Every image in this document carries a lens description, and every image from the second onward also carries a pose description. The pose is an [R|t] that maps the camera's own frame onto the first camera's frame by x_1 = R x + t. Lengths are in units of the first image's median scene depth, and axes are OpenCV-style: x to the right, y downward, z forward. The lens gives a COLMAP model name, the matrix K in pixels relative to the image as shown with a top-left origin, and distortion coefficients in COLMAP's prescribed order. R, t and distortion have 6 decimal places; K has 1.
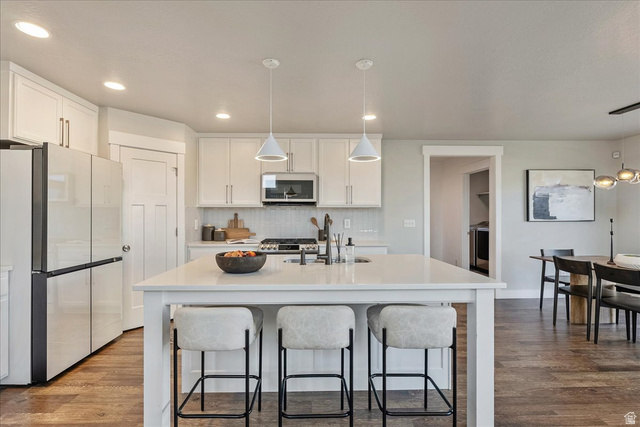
lens RADIAL K [[296.5, 0, 317.9], [0, 296.5, 213.9], [0, 0, 1]] dist [-0.002571, -0.000153]
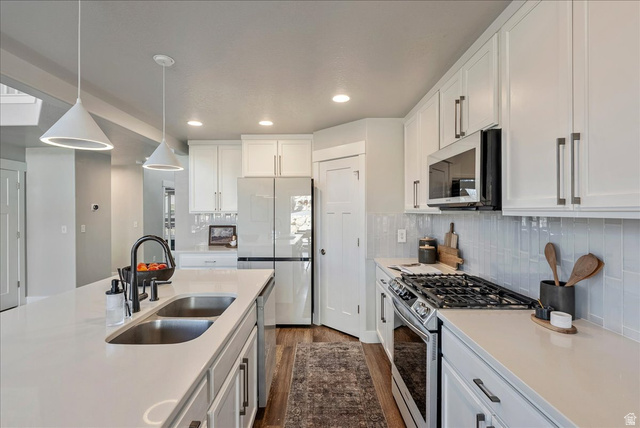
lens RADIAL K [[296.5, 0, 317.9], [0, 296.5, 214.4], [0, 0, 1]] dist [-0.002571, -0.000153]
pose [[-0.027996, 0.010417, -0.999554, 0.378684], [0.005246, 0.999933, 0.010274, -0.030208], [0.999594, -0.004956, -0.028049, 0.805567]]
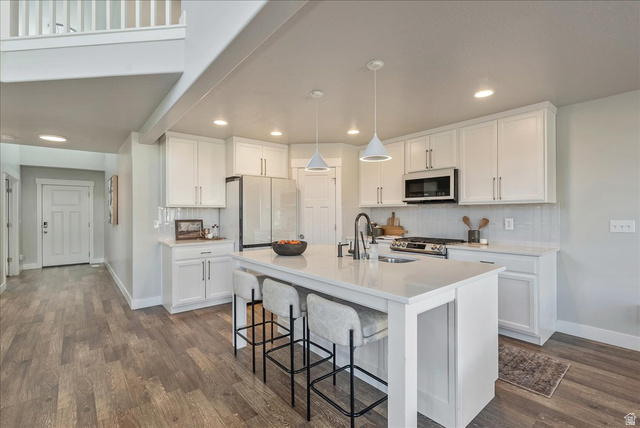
lens RADIAL K [[296.5, 0, 317.9], [0, 296.5, 214.4], [0, 0, 1]] dist [-0.002571, -0.000153]
pose [[0.614689, -0.001747, -0.788768, 0.452721], [0.007008, 0.999970, 0.003246, 0.000463], [0.788738, -0.007523, 0.614683, 0.119111]]
